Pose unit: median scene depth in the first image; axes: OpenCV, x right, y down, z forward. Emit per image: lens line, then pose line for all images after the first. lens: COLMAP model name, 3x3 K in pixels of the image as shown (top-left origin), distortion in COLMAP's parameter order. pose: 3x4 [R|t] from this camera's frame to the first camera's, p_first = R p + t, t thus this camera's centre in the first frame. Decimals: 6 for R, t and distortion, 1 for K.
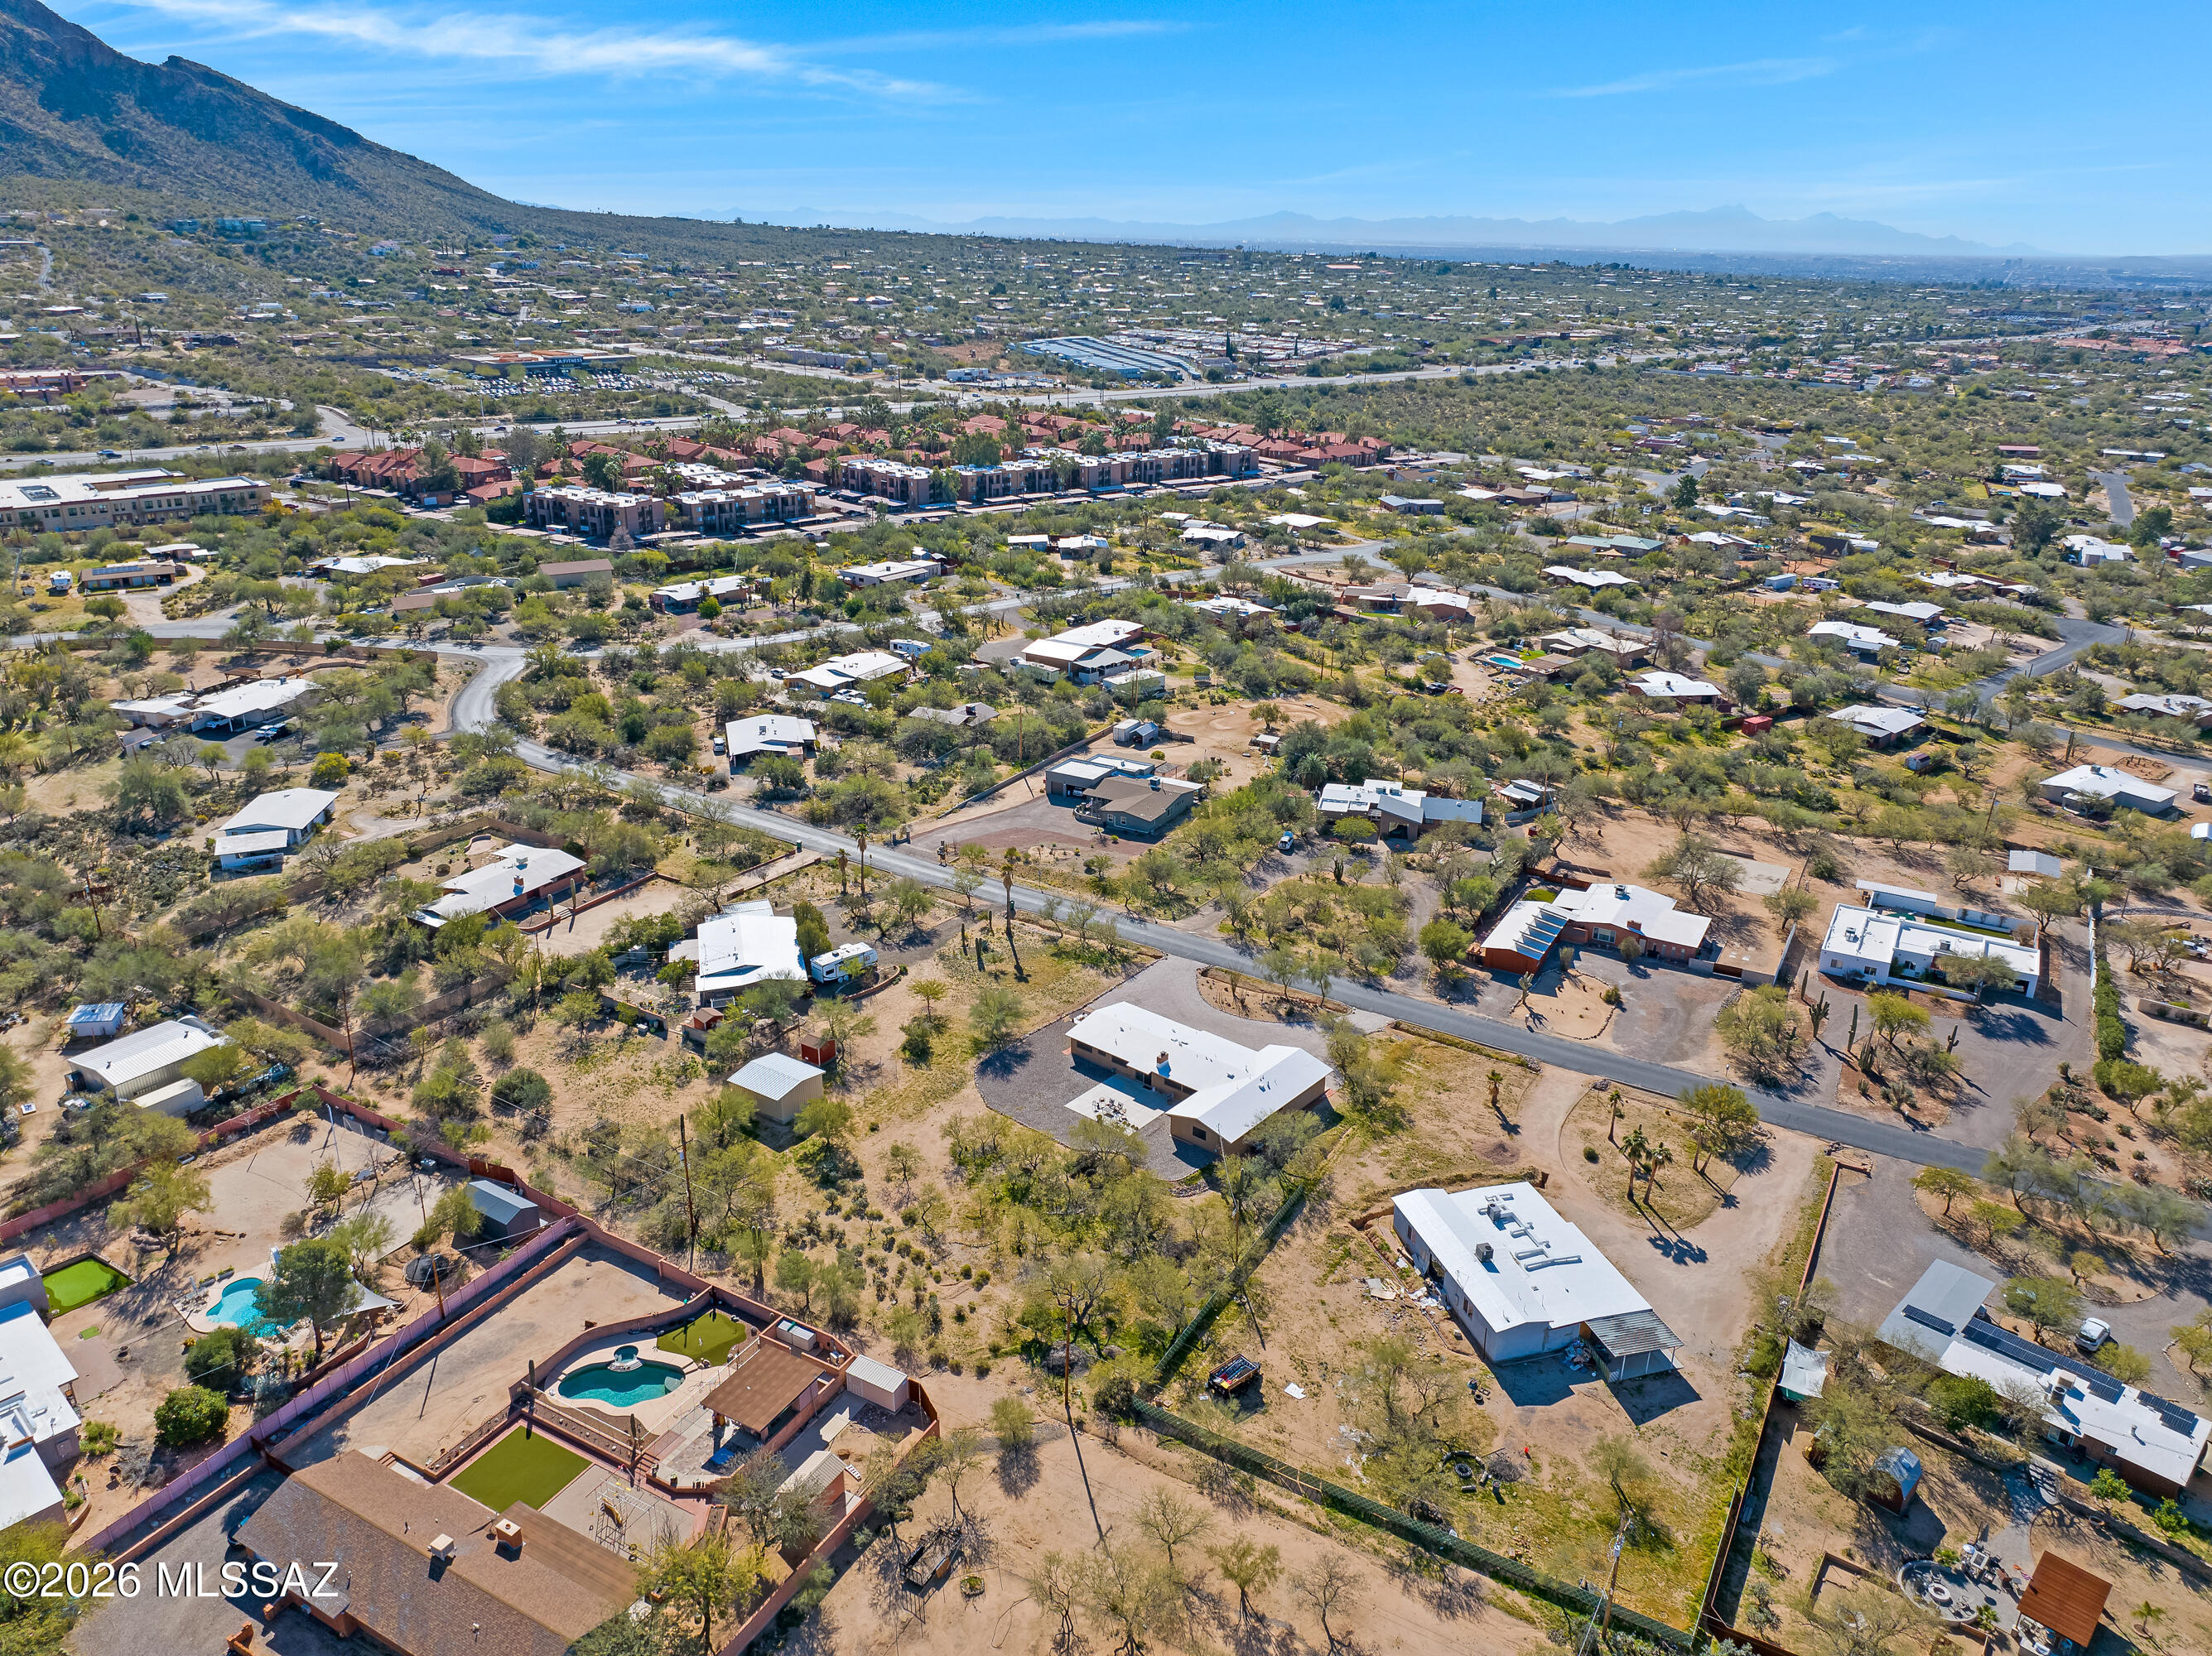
lens RADIAL K [[1560.9, 0, 1113.9], [0, 1560.9, 798.9], [0, 0, 1]] dist [-0.036788, 0.003804]
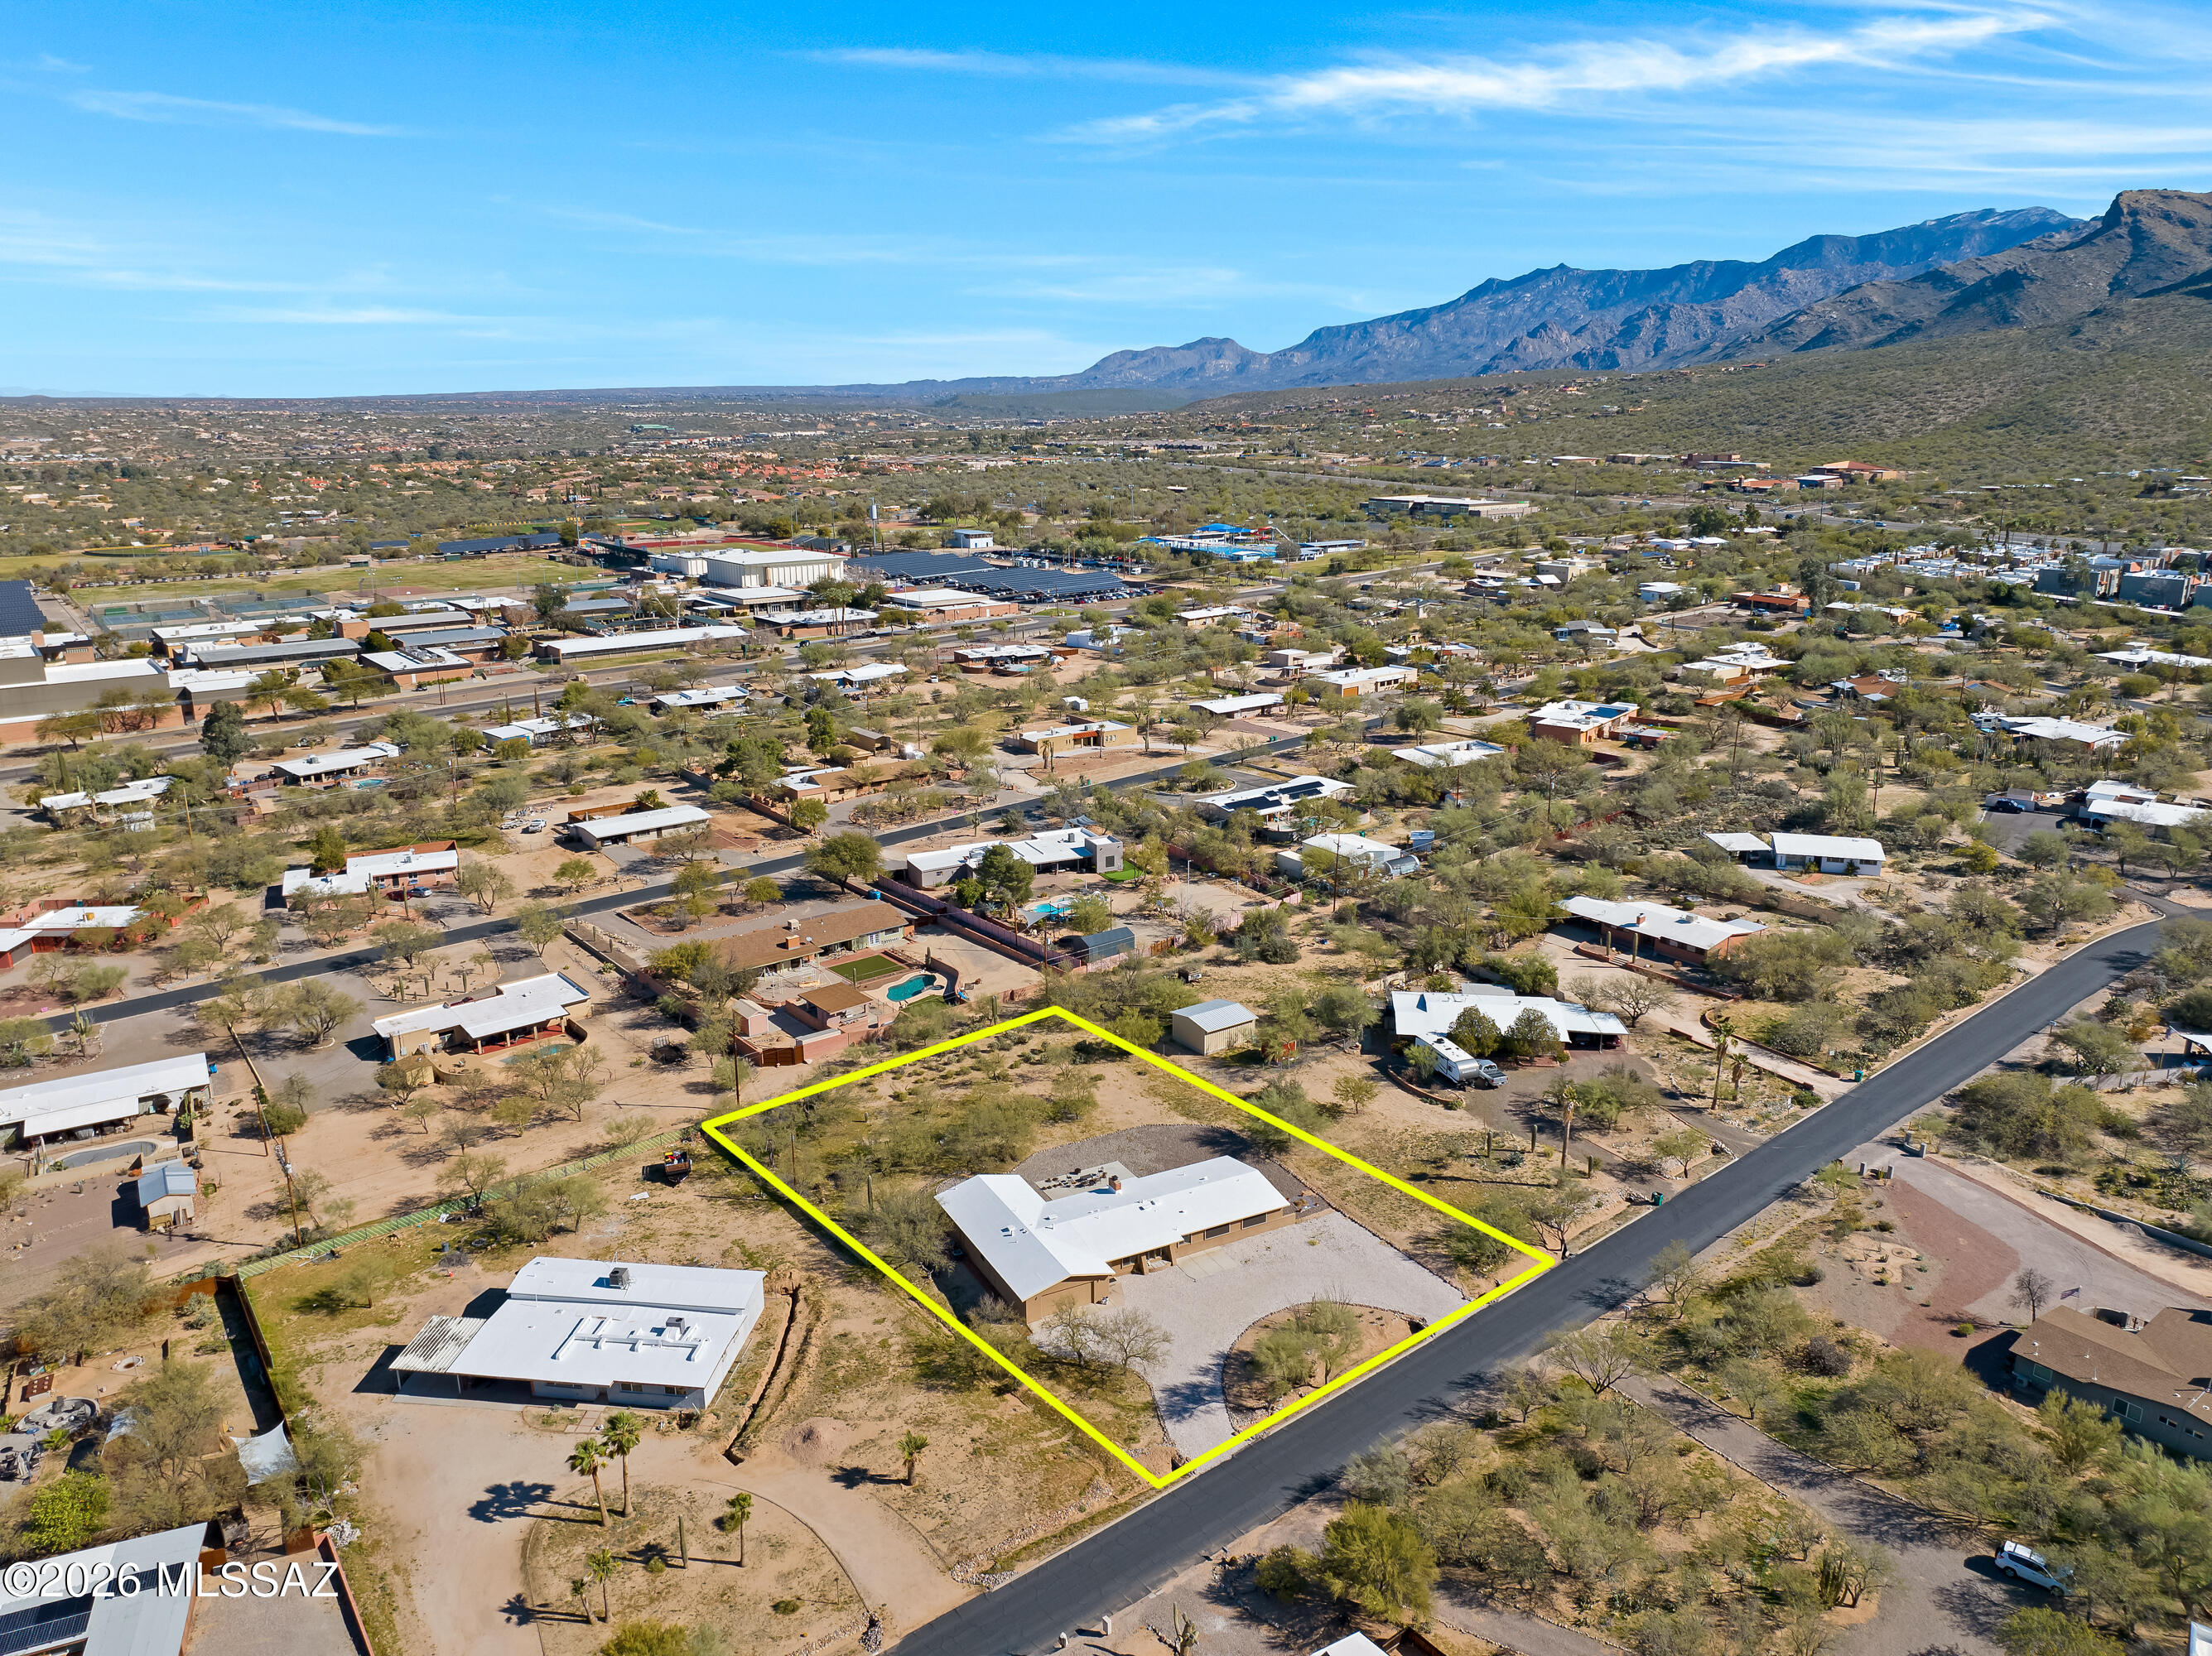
lens RADIAL K [[1559.1, 0, 1111.8], [0, 1559.1, 821.0], [0, 0, 1]] dist [-0.042858, 0.011510]
pose [[-0.383597, 0.229131, -0.894624, 0.672254], [-0.314460, 0.878433, 0.359819, -0.276947], [0.868314, 0.419349, -0.264911, 1.052846]]
